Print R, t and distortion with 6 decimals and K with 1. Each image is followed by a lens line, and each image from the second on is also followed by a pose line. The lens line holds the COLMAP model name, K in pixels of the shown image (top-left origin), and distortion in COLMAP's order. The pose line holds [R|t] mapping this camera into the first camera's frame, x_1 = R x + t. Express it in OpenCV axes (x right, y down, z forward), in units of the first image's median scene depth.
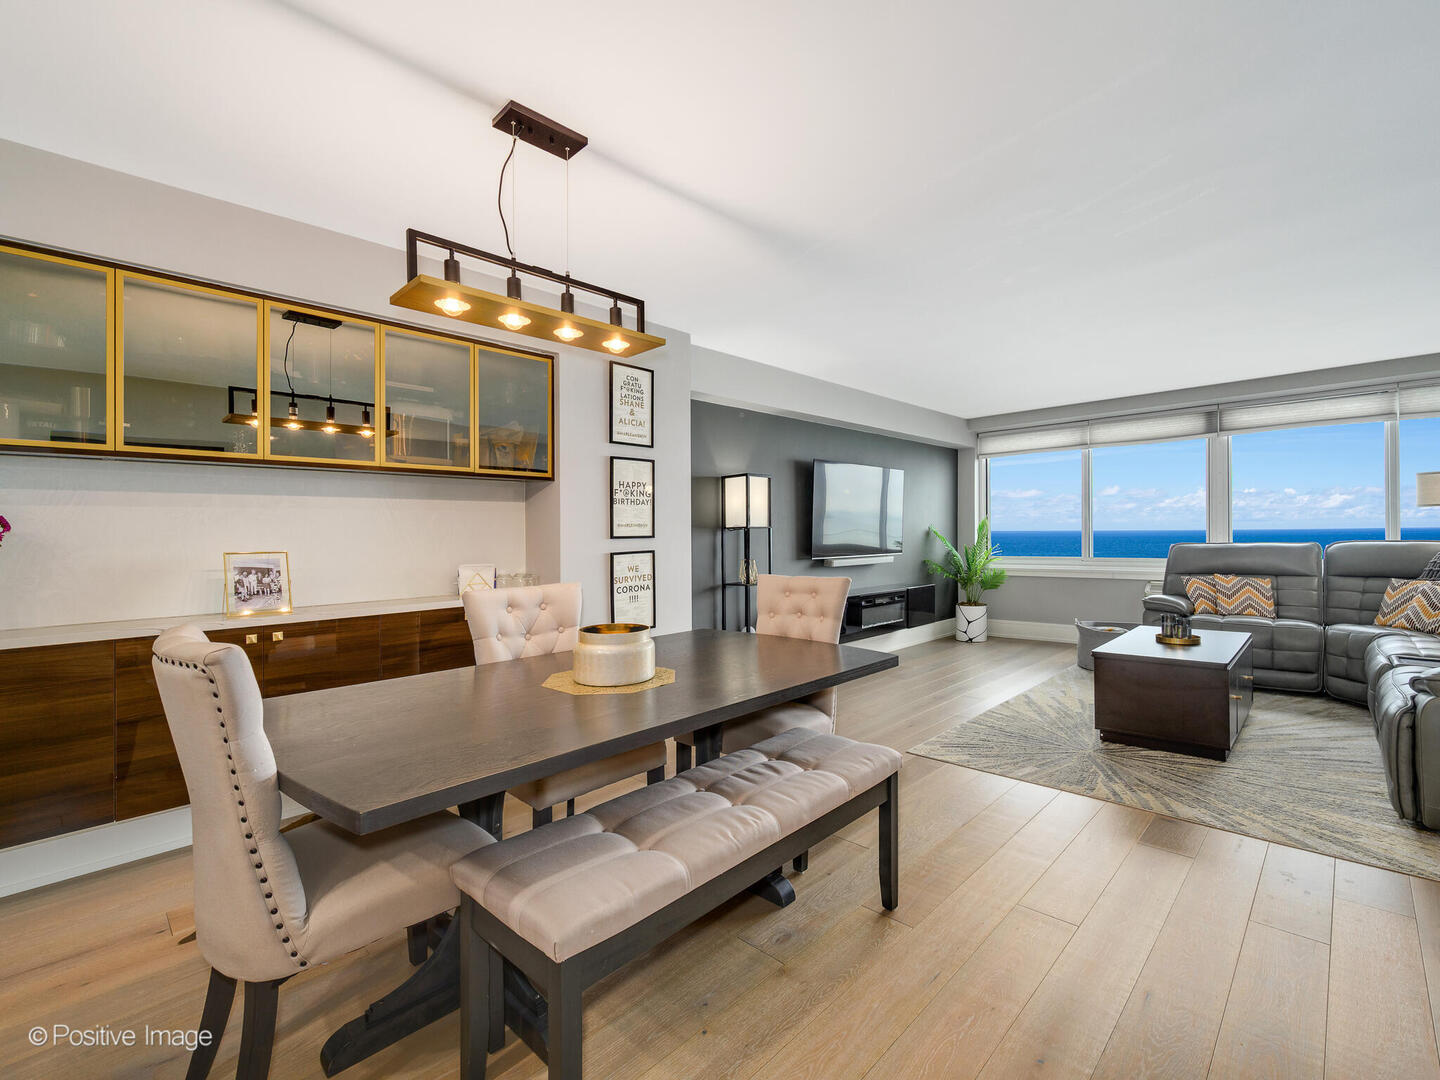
lens RADIAL K [[642.3, 0, 697.3], [0, 642.3, 548.5], [0, 0, 1]] dist [-0.001430, -0.001624]
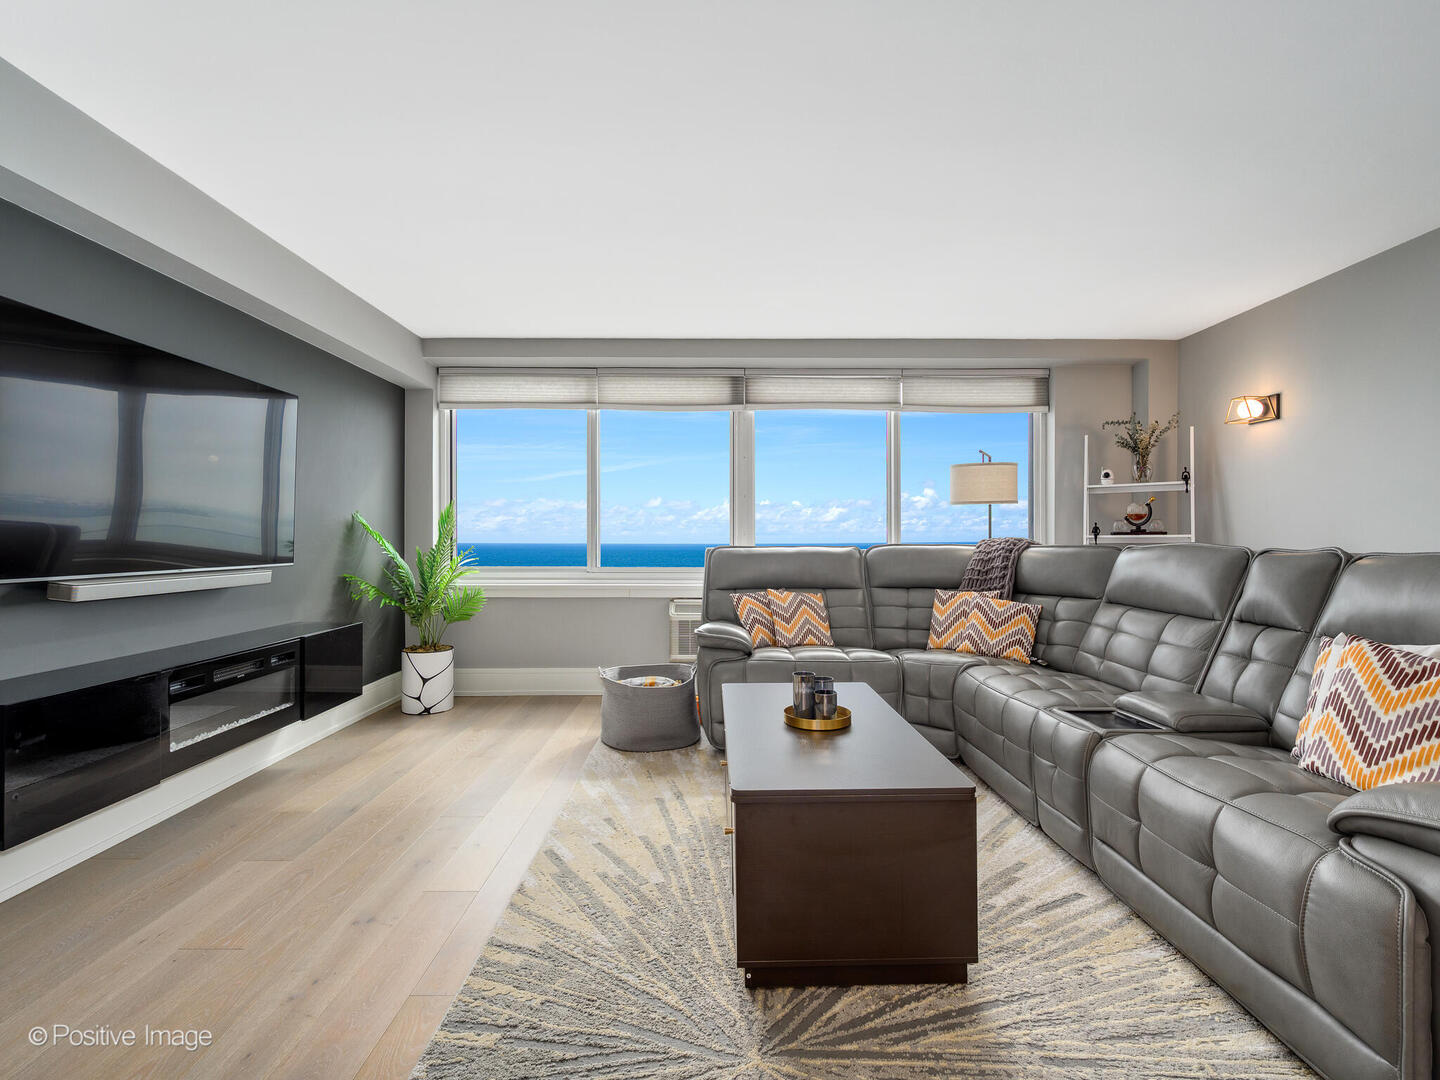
lens RADIAL K [[723.3, 0, 720.3], [0, 723.3, 547.5], [0, 0, 1]] dist [-0.002645, 0.002626]
pose [[0.693080, 0.006956, 0.720827, 0.185373], [0.001060, 0.999943, -0.010669, 0.001640], [-0.720860, 0.008158, 0.693033, 0.480090]]
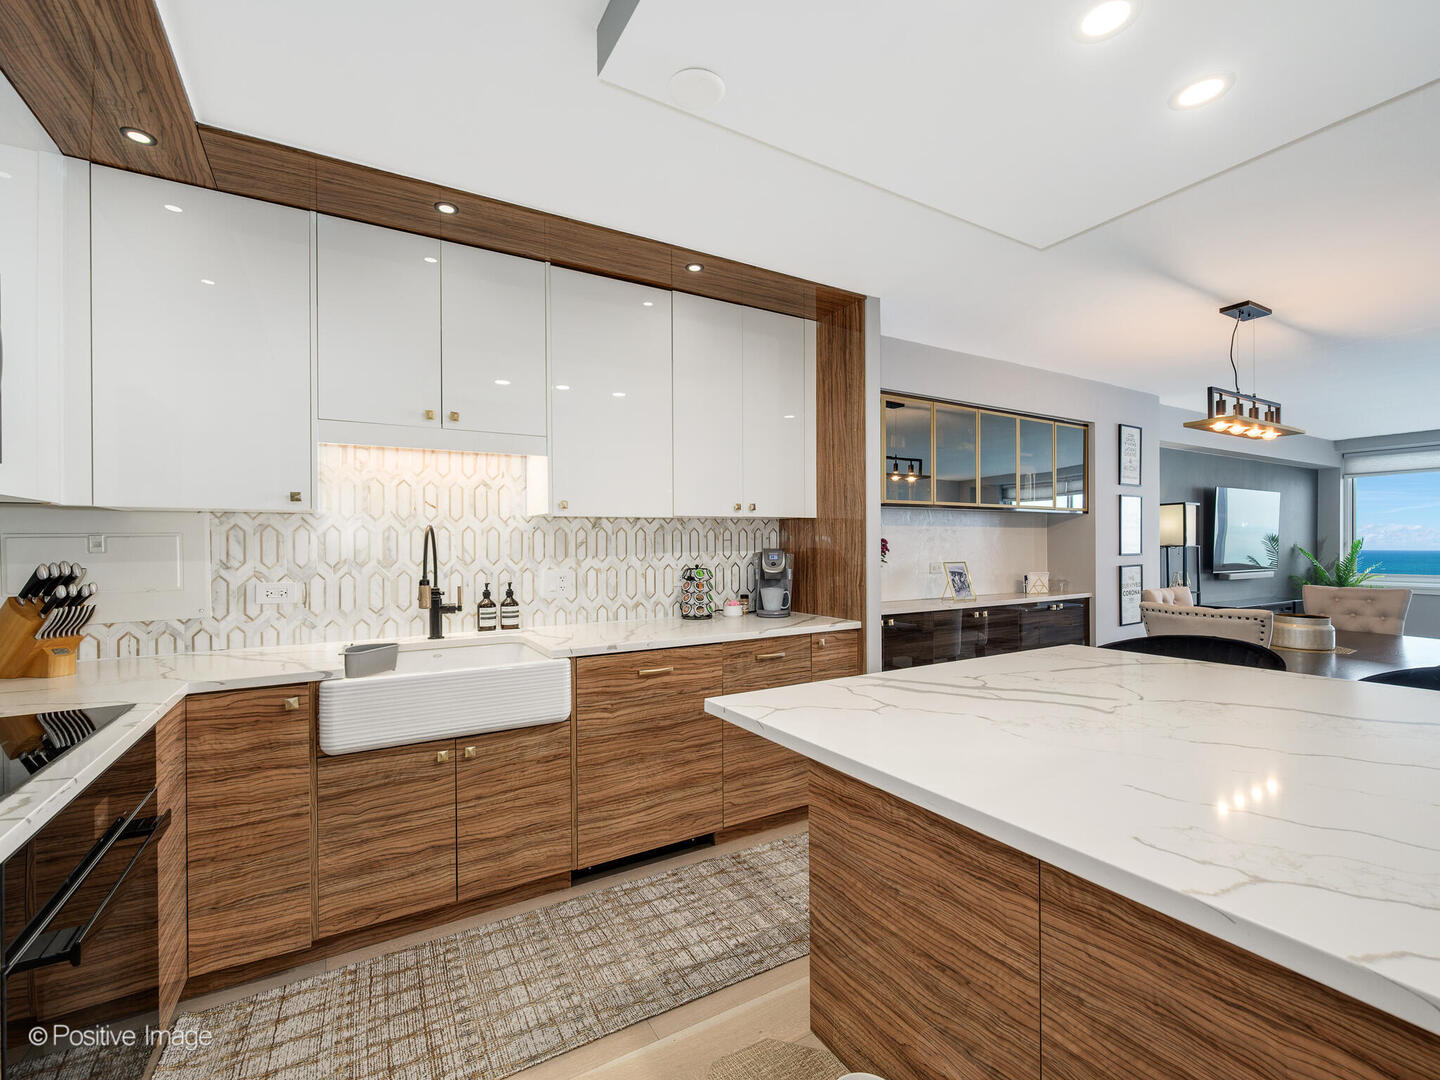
lens RADIAL K [[615.5, 0, 723.7], [0, 615.5, 546.1], [0, 0, 1]] dist [0.002549, -0.000628]
pose [[0.968184, 0.008995, -0.250079, -0.421161], [-0.013692, 0.999761, -0.017050, 0.000017], [0.249866, 0.019932, 0.968075, -0.317310]]
